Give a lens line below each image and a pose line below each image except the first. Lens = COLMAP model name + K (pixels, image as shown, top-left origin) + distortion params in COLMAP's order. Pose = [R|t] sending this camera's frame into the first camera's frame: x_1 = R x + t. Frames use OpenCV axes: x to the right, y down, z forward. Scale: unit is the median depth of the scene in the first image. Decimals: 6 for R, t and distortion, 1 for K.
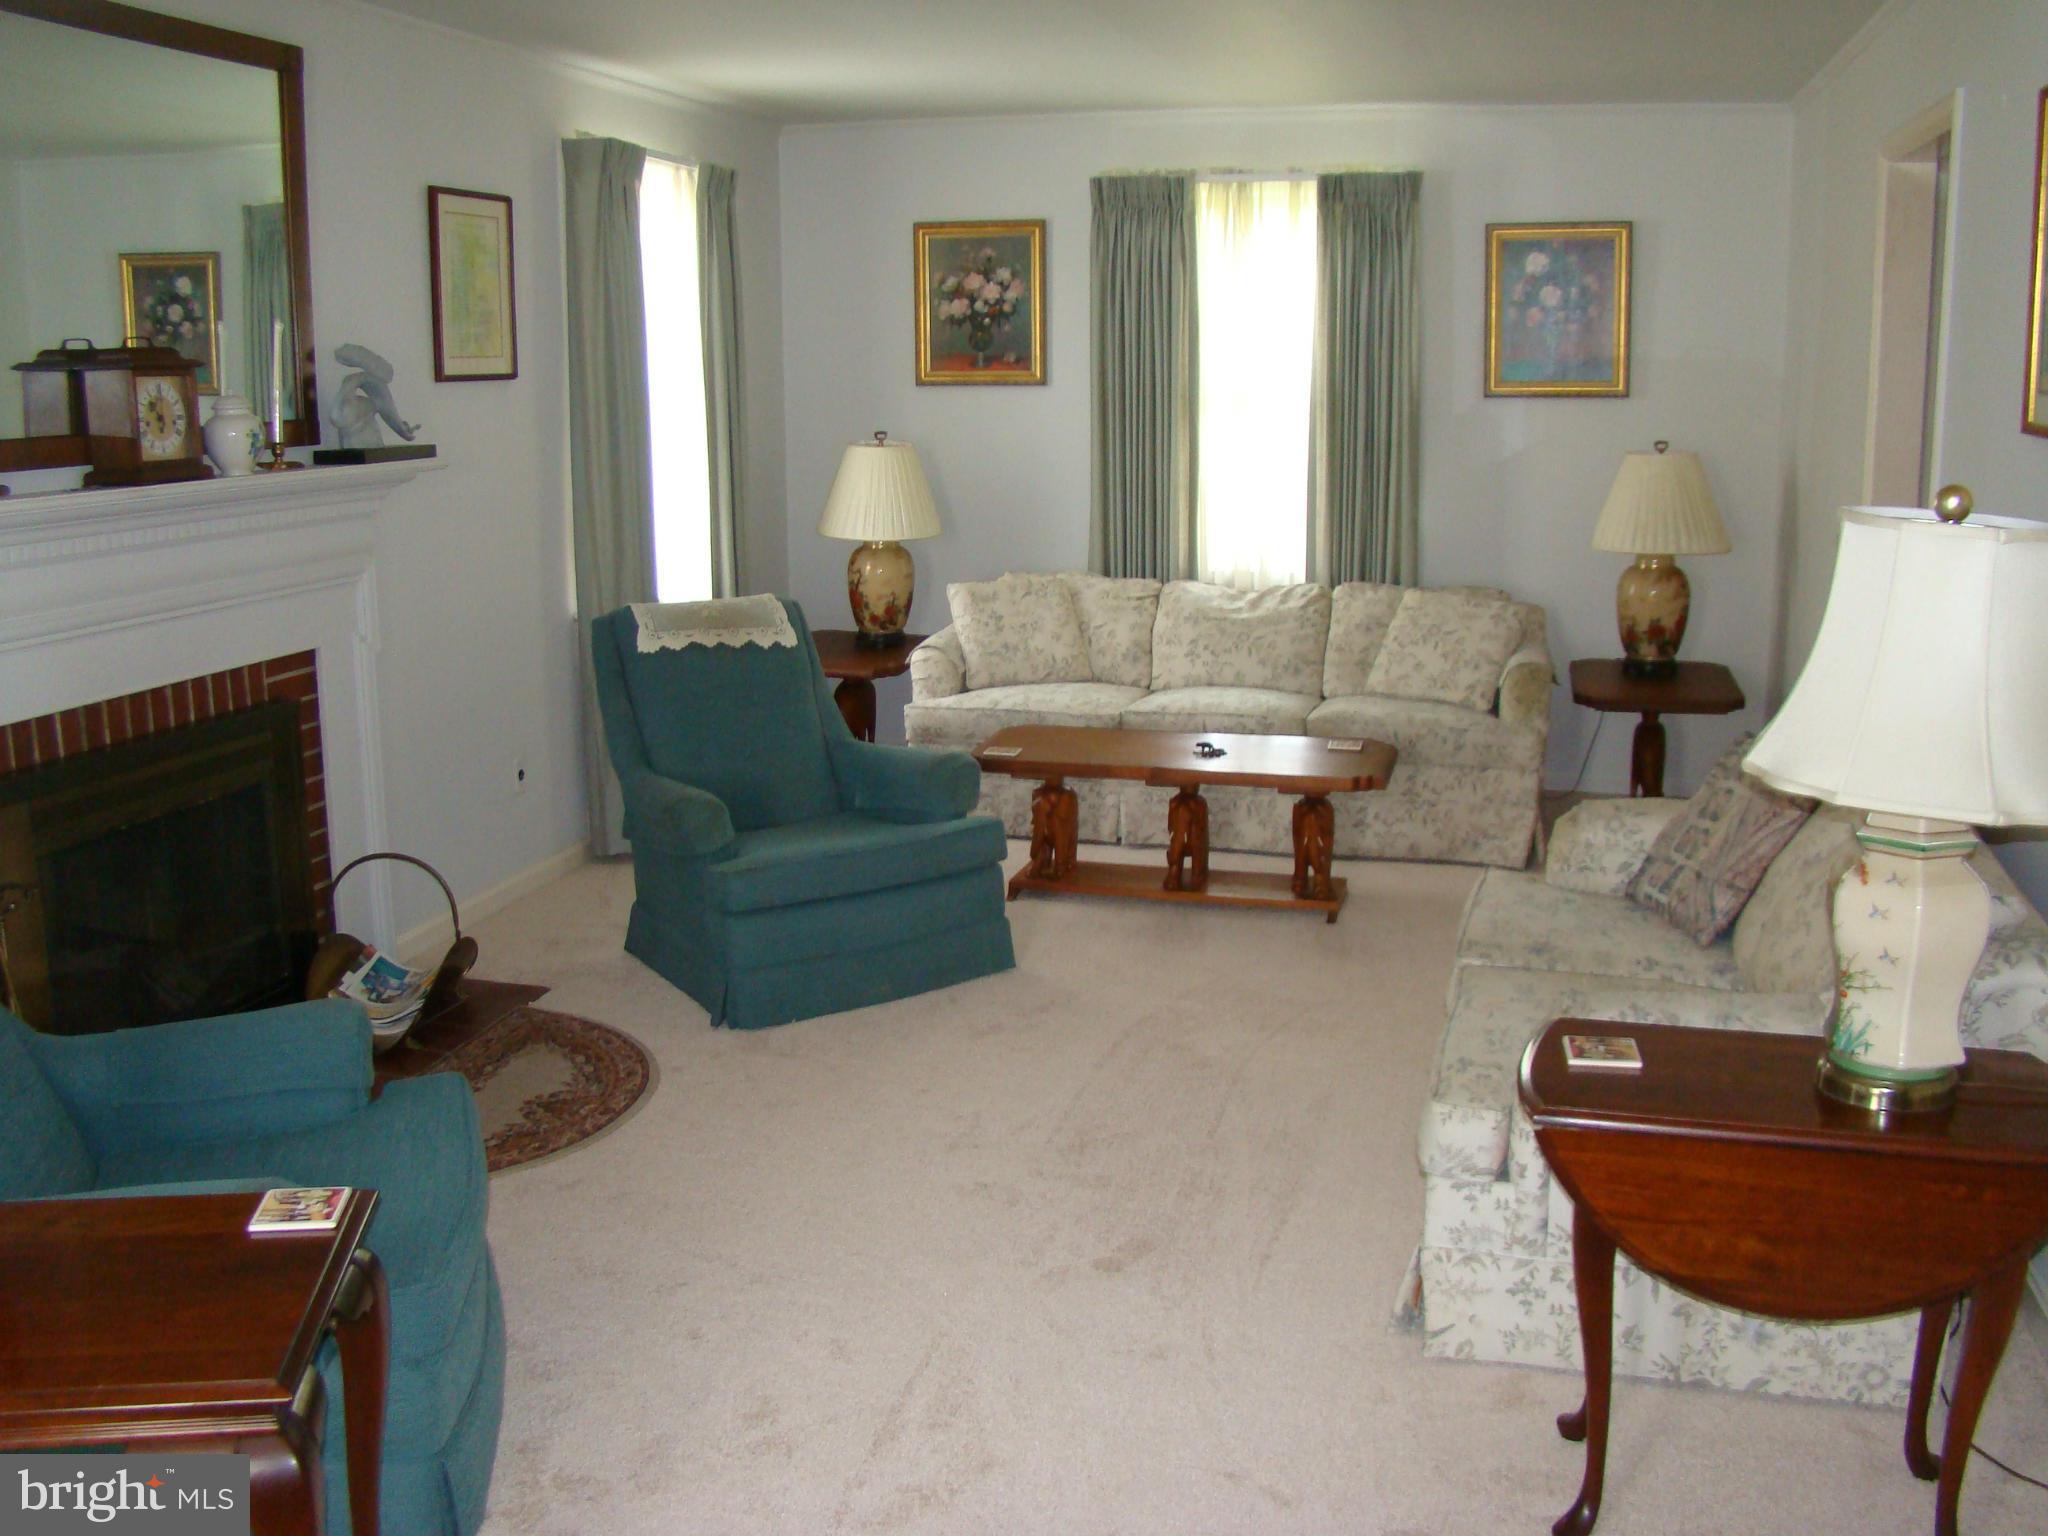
lens RADIAL K [[1918.7, 0, 1016.4], [0, 1918.7, 761.7], [0, 0, 1]] dist [-0.135434, 0.000000]
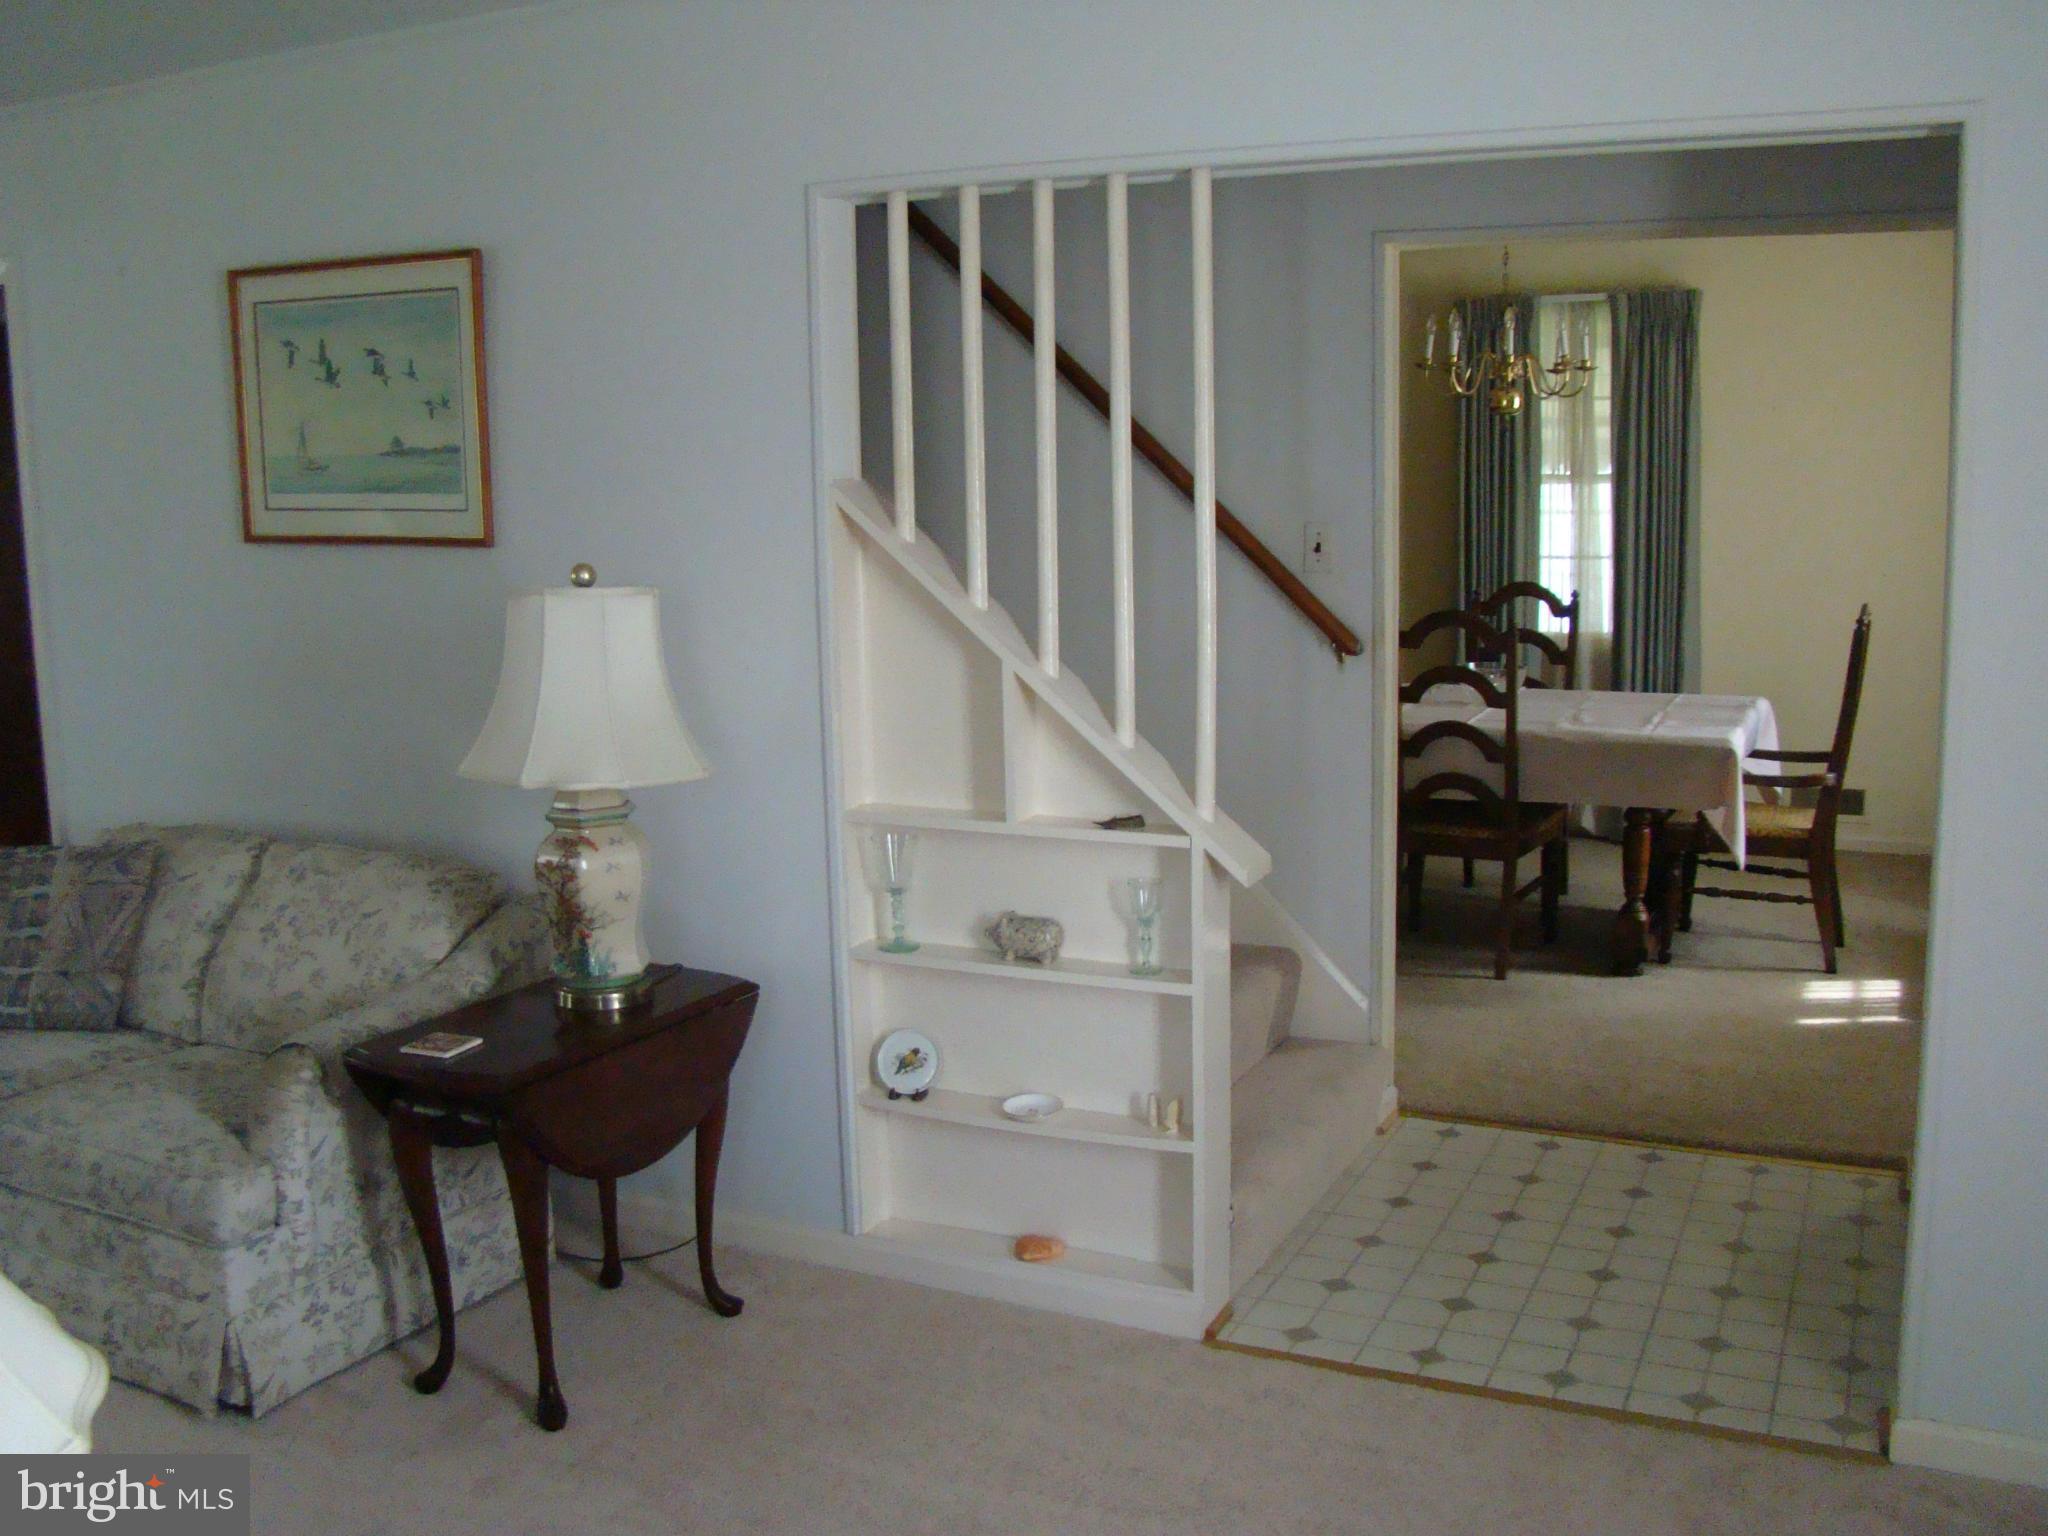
lens RADIAL K [[1918.7, 0, 1019.3], [0, 1918.7, 769.3], [0, 0, 1]] dist [-0.135434, 0.000000]
pose [[0.181973, -0.143328, 0.972802, -0.693949], [0.207050, 0.972724, 0.104586, -0.061747], [-0.961258, 0.182387, 0.206685, 0.318081]]
